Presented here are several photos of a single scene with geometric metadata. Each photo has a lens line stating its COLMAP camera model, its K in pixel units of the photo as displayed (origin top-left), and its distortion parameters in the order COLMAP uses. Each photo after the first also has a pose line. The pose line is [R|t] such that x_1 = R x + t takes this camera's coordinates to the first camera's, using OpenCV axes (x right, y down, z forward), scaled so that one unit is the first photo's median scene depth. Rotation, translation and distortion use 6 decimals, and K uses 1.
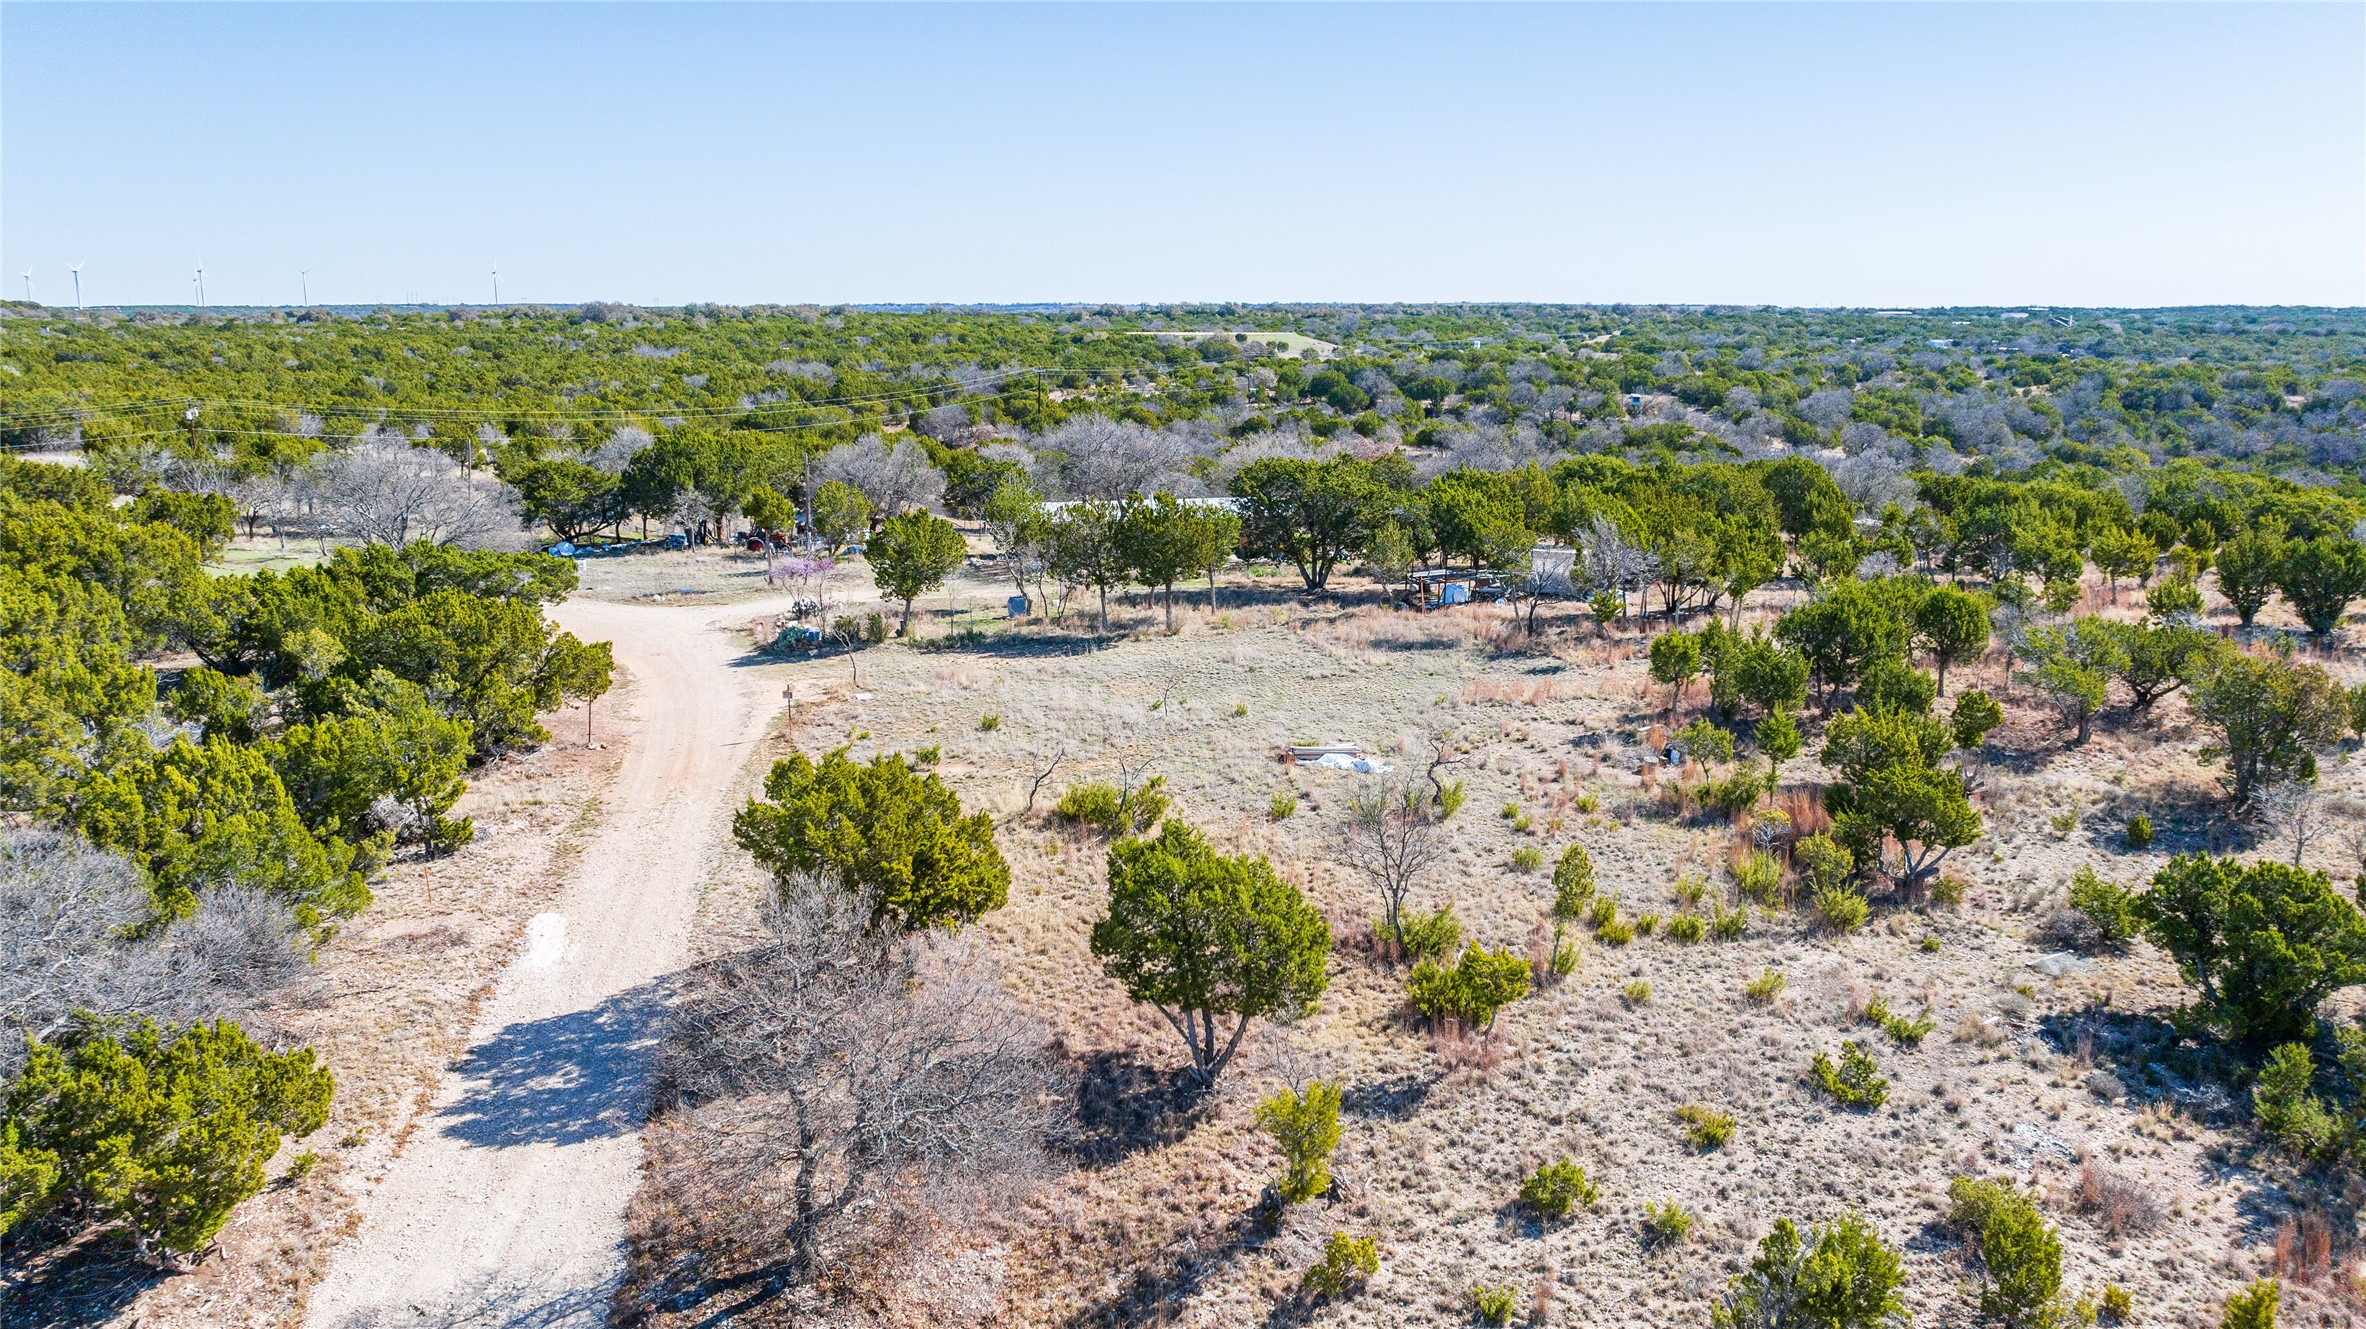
lens RADIAL K [[1678.9, 0, 1175.6], [0, 1678.9, 661.3], [0, 0, 1]] dist [-0.016988, 0.003404]
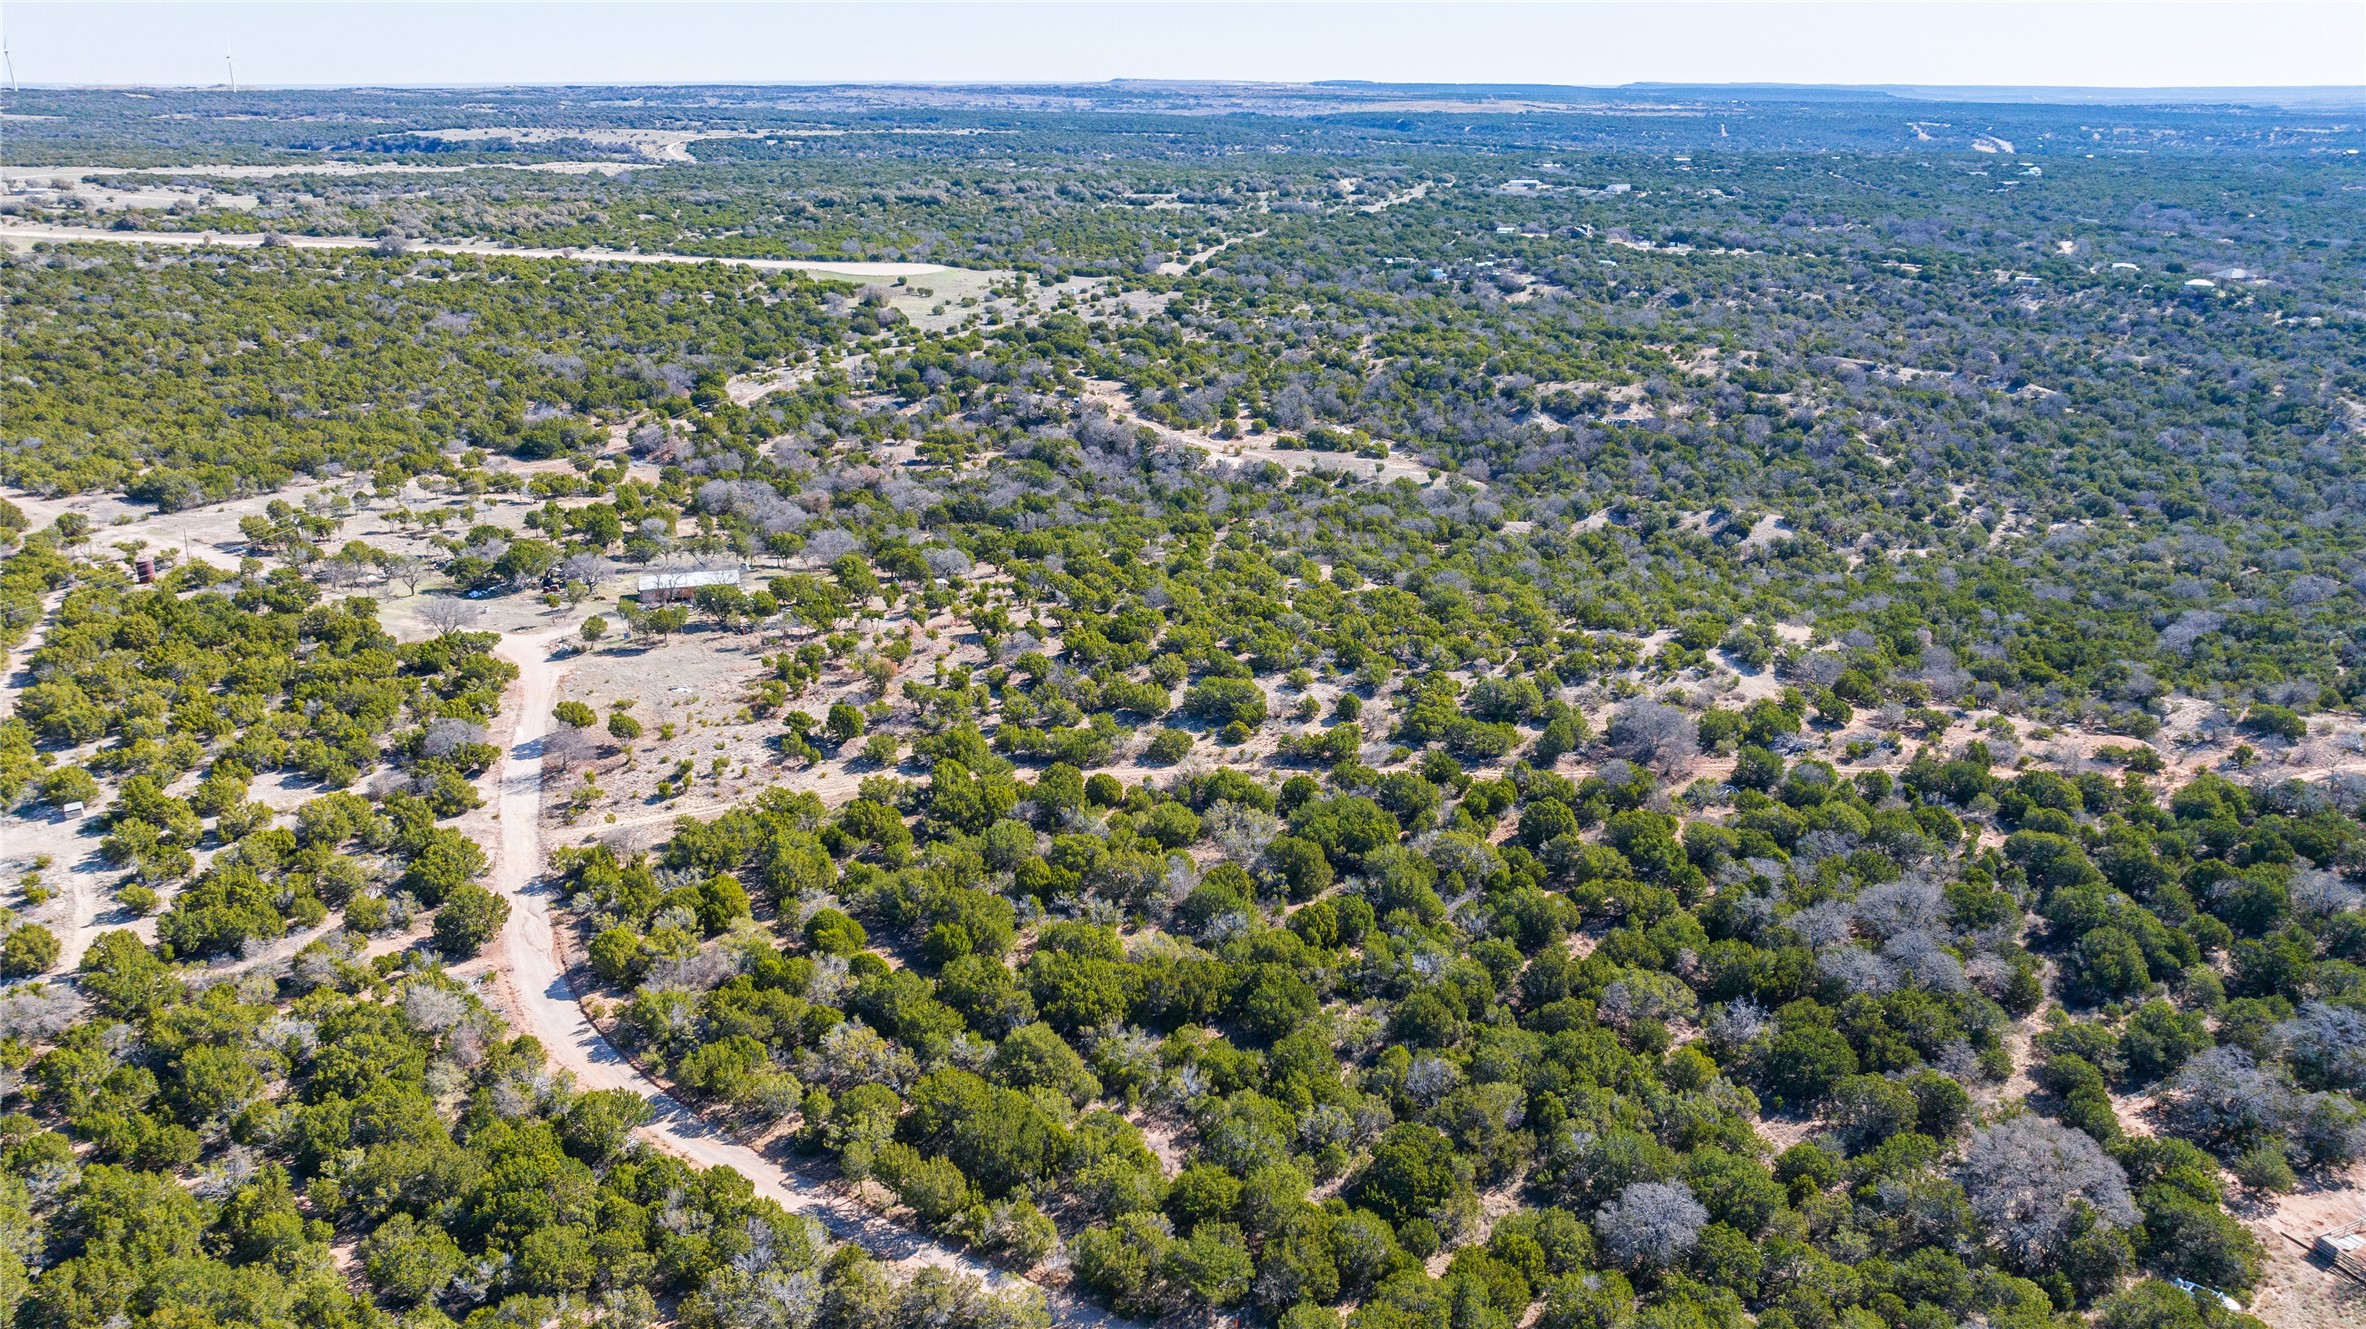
lens RADIAL K [[1711.4, 0, 1187.1], [0, 1711.4, 663.0], [0, 0, 1]] dist [-0.027957, 0.019761]
pose [[0.992967, -0.024500, 0.115827, 1.461516], [0.009698, 0.991897, 0.126670, -0.931680], [-0.117992, -0.124656, 0.985159, -5.938870]]
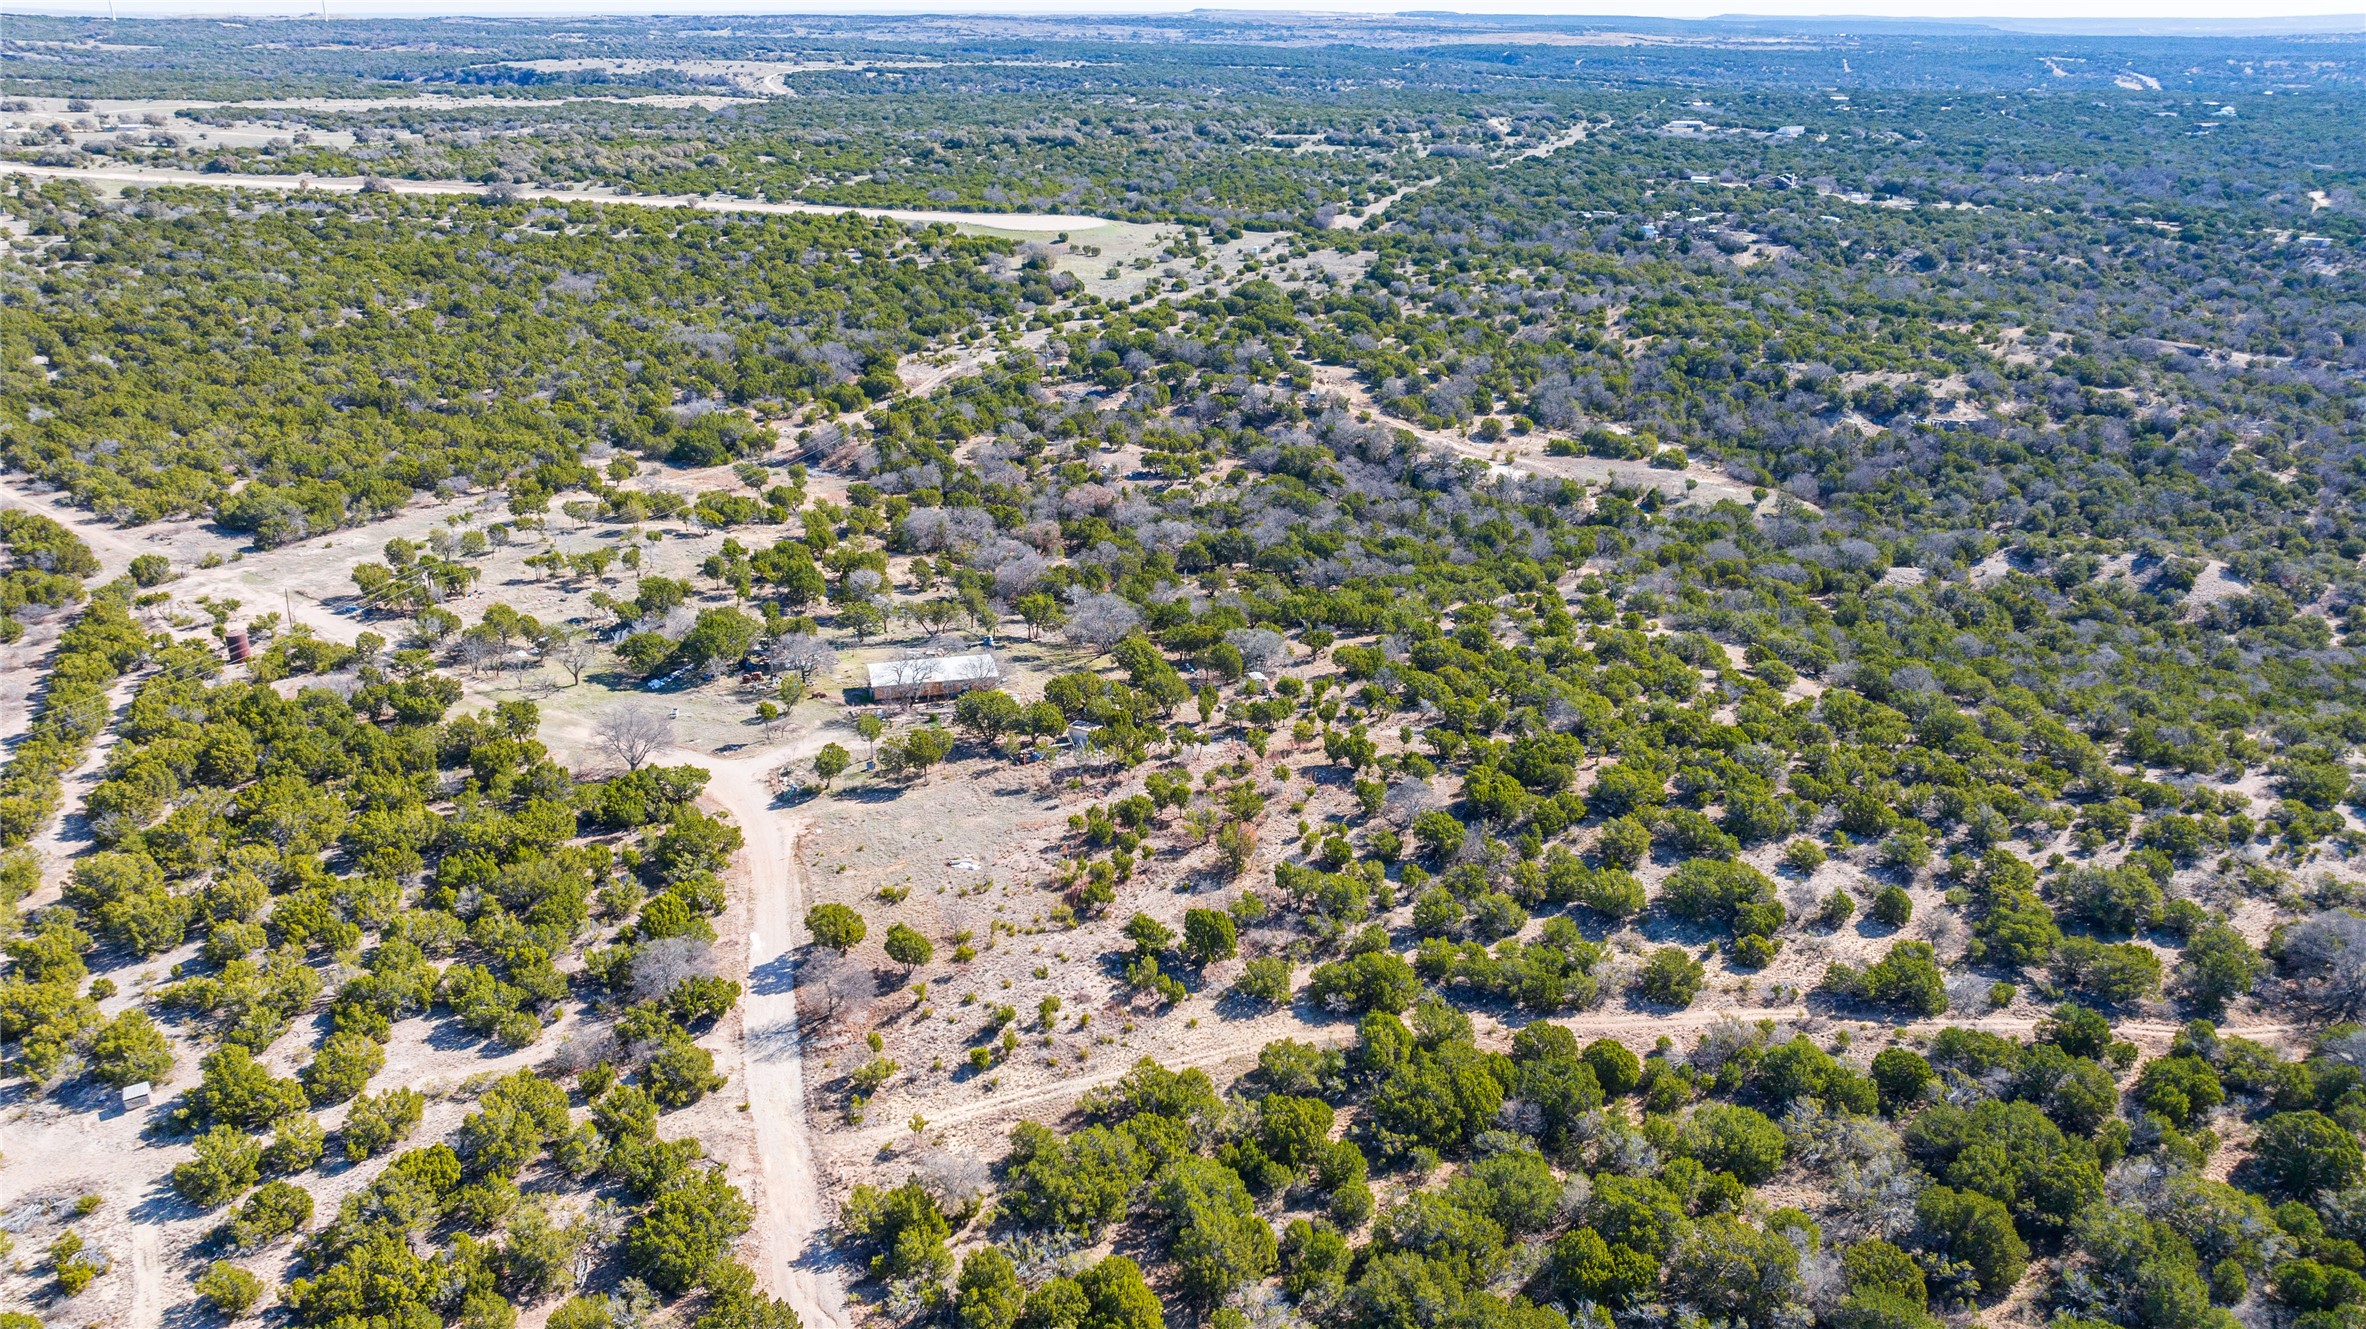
lens RADIAL K [[1688.5, 0, 1194.6], [0, 1688.5, 663.6], [0, 0, 1]] dist [-0.019058, -0.002139]
pose [[0.996656, -0.014335, 0.080448, 0.450390], [0.000700, 0.985954, 0.167018, -1.407667], [-0.081712, -0.166403, 0.982666, -3.587559]]
